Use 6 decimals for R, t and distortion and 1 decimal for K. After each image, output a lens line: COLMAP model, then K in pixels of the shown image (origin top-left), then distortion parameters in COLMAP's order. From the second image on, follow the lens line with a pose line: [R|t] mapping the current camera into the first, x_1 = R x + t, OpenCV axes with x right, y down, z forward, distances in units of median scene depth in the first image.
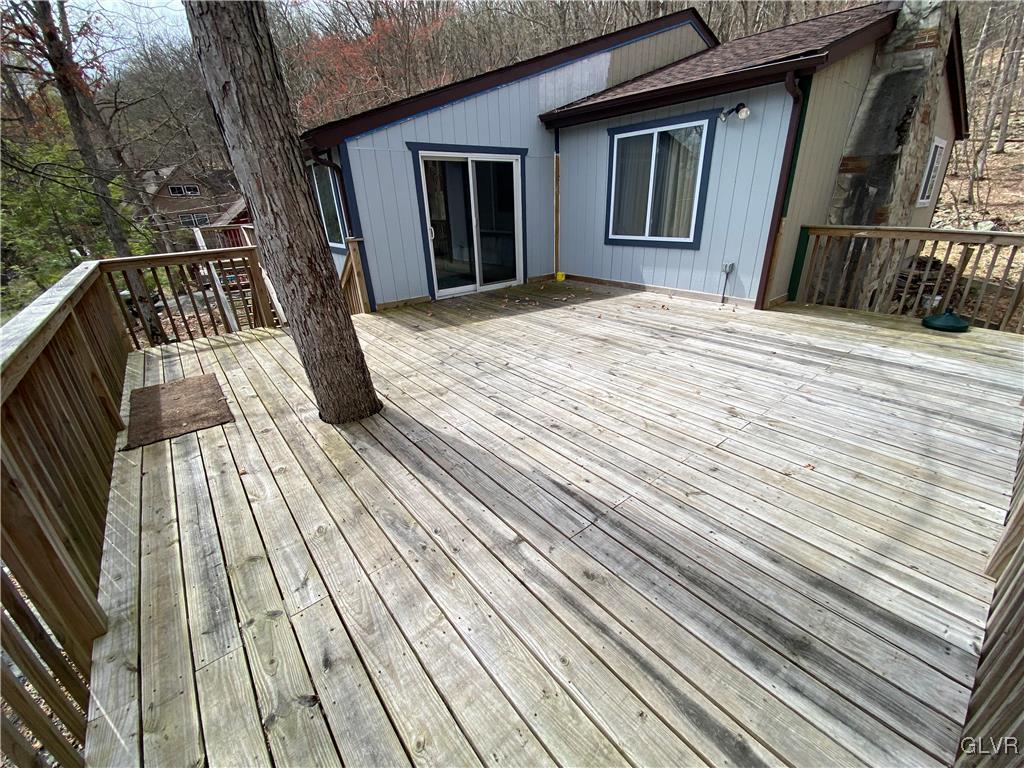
lens RADIAL K [[413.5, 0, 512.0], [0, 413.5, 384.0], [0, 0, 1]] dist [0.023894, -0.023011]
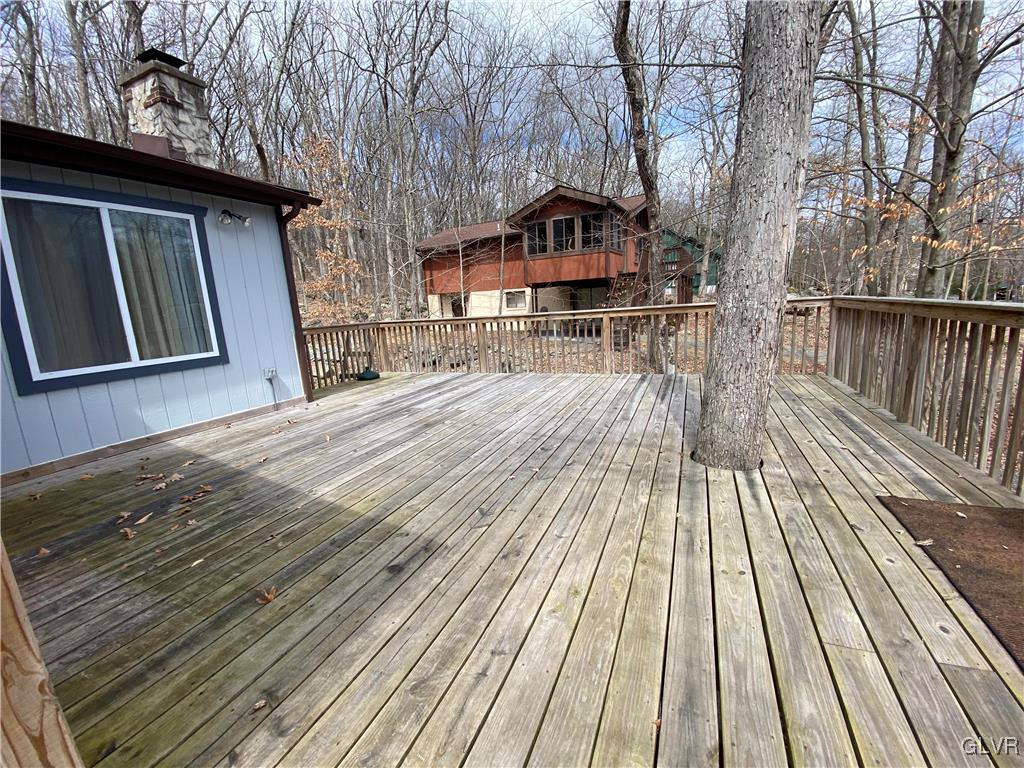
lens RADIAL K [[413.5, 0, 512.0], [0, 413.5, 384.0], [0, 0, 1]] dist [0.023894, -0.023011]
pose [[-0.460989, -0.105492, 0.881113, -0.693428], [0.428368, 0.843111, 0.325060, -0.416011], [-0.777168, 0.527290, -0.343476, 1.149981]]
